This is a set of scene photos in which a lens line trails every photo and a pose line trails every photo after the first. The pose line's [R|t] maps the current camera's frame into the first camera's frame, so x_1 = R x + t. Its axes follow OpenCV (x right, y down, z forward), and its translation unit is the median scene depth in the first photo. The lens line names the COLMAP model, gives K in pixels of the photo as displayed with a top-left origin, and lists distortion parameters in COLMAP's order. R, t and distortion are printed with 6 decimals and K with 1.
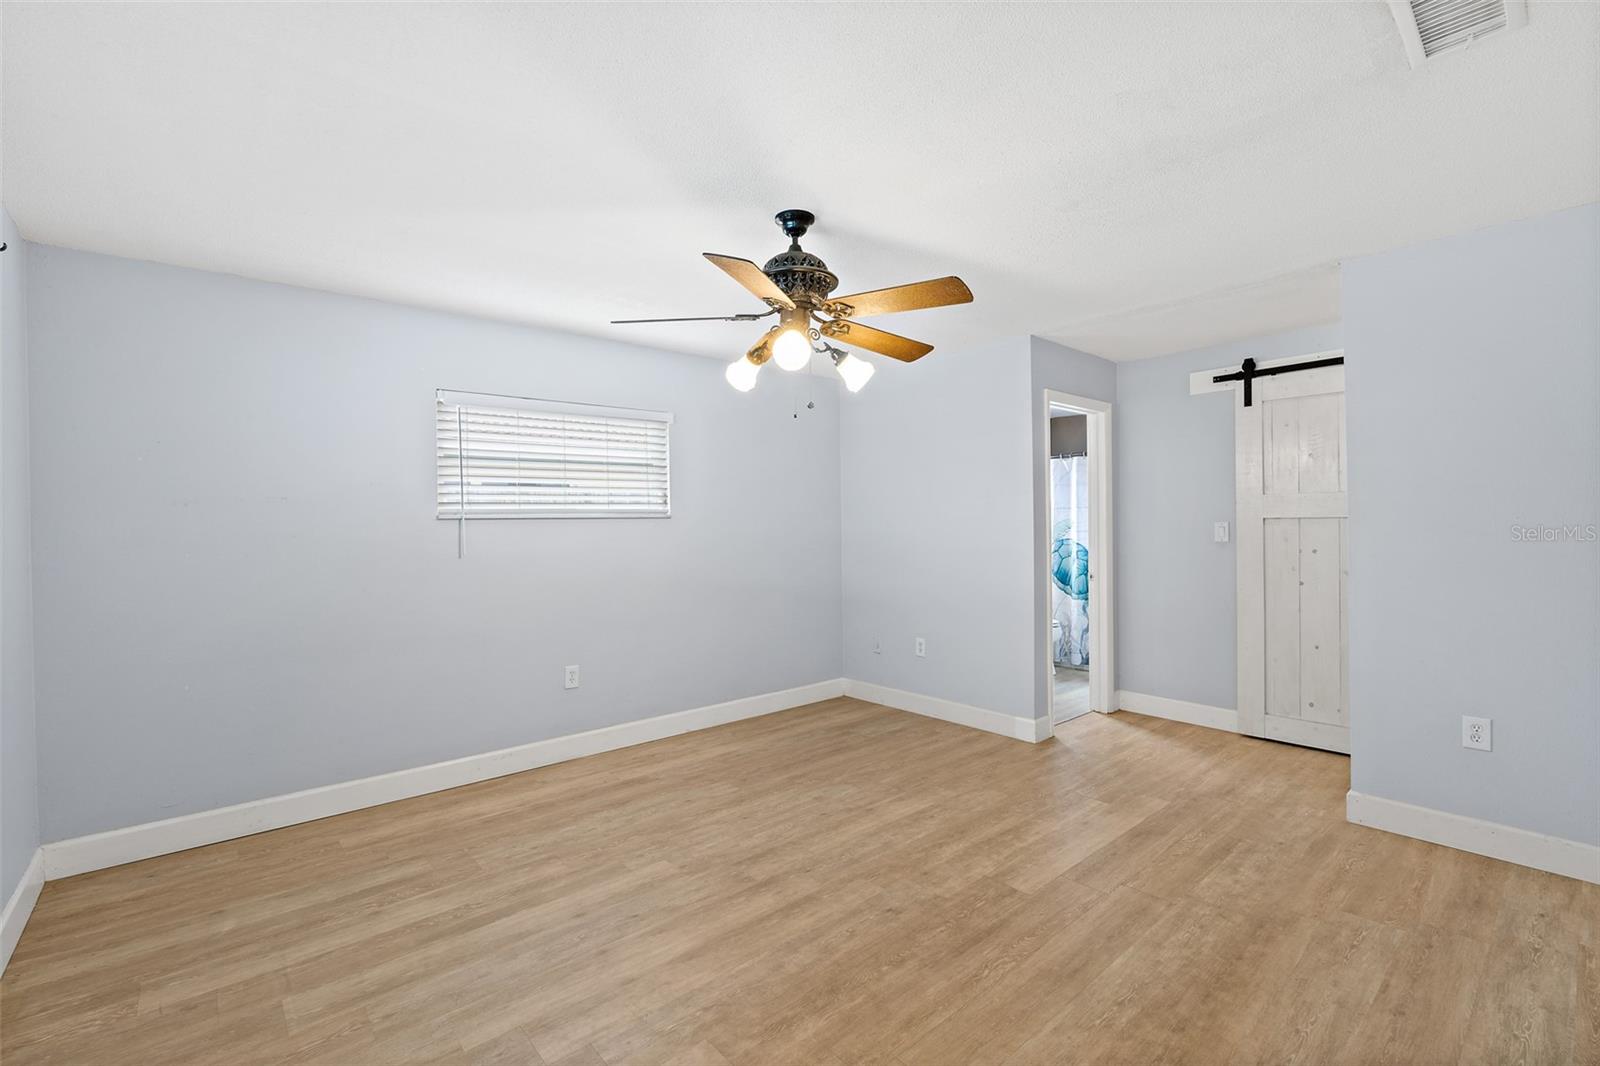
lens RADIAL K [[693.3, 0, 790.6], [0, 693.3, 521.2], [0, 0, 1]] dist [-0.008345, -0.000421]
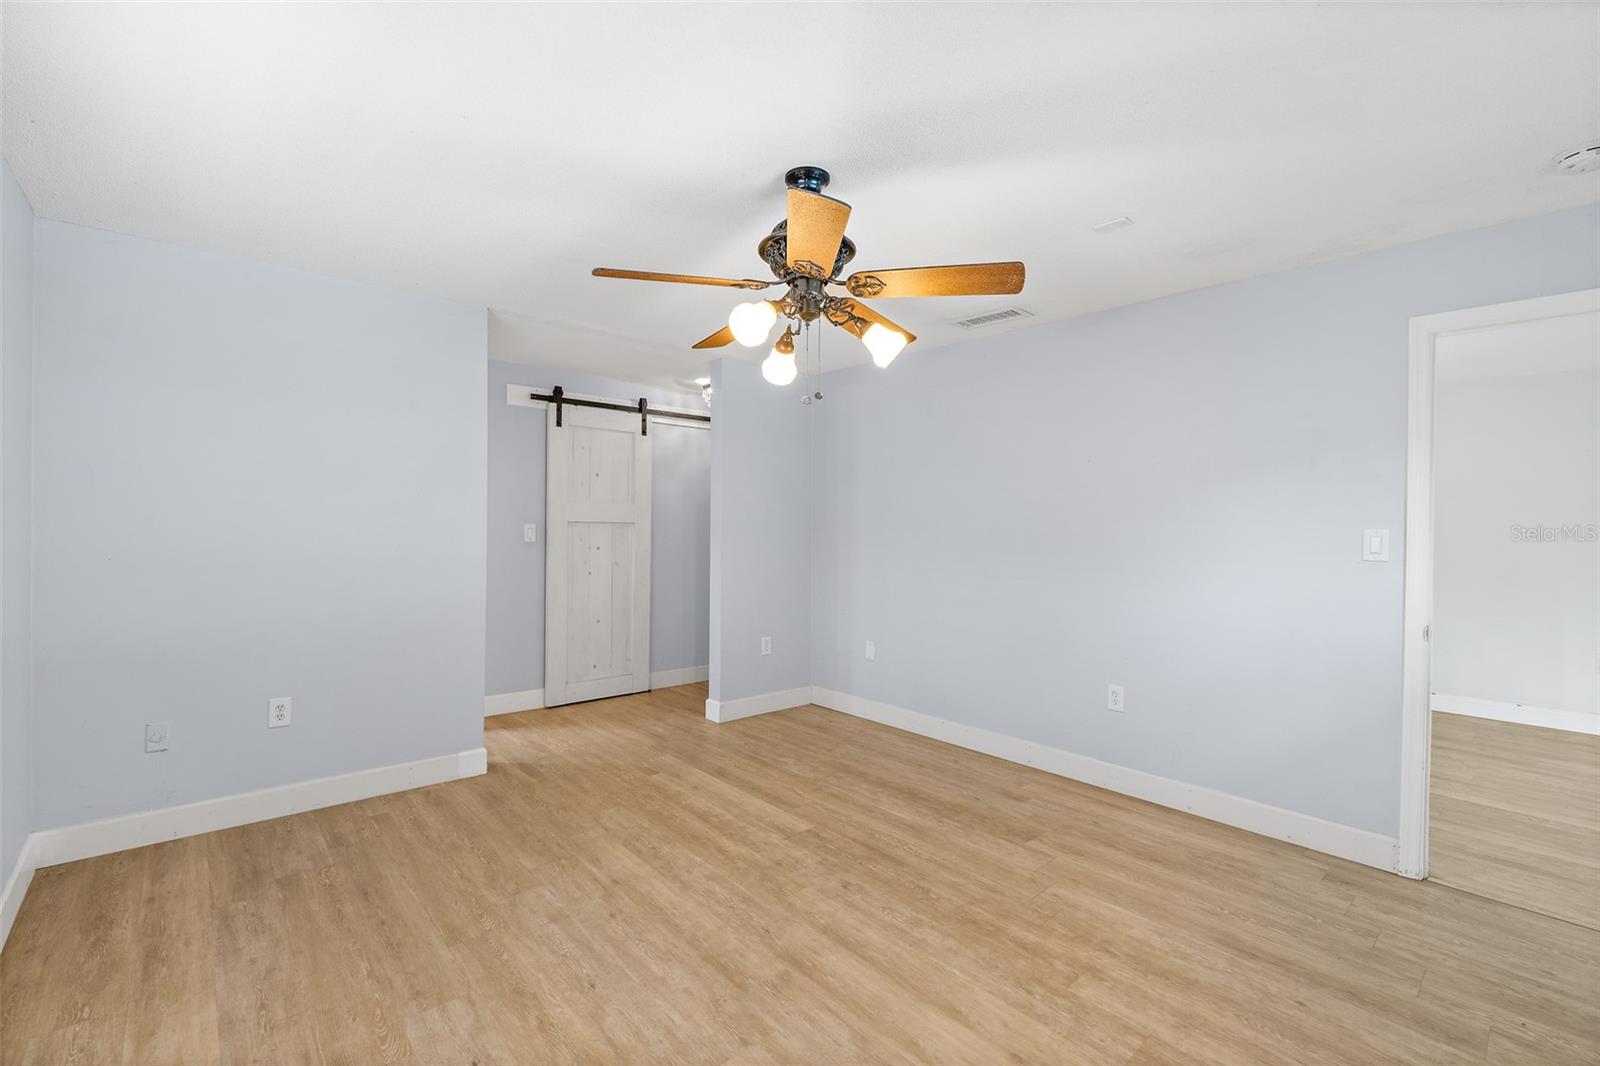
lens RADIAL K [[693.3, 0, 790.6], [0, 693.3, 521.2], [0, 0, 1]] dist [-0.008345, -0.000421]
pose [[-0.019567, 0.019745, 0.999614, -0.717476], [-0.021062, 0.999575, -0.020156, 0.015770], [-0.999587, -0.021448, -0.019143, 0.857138]]
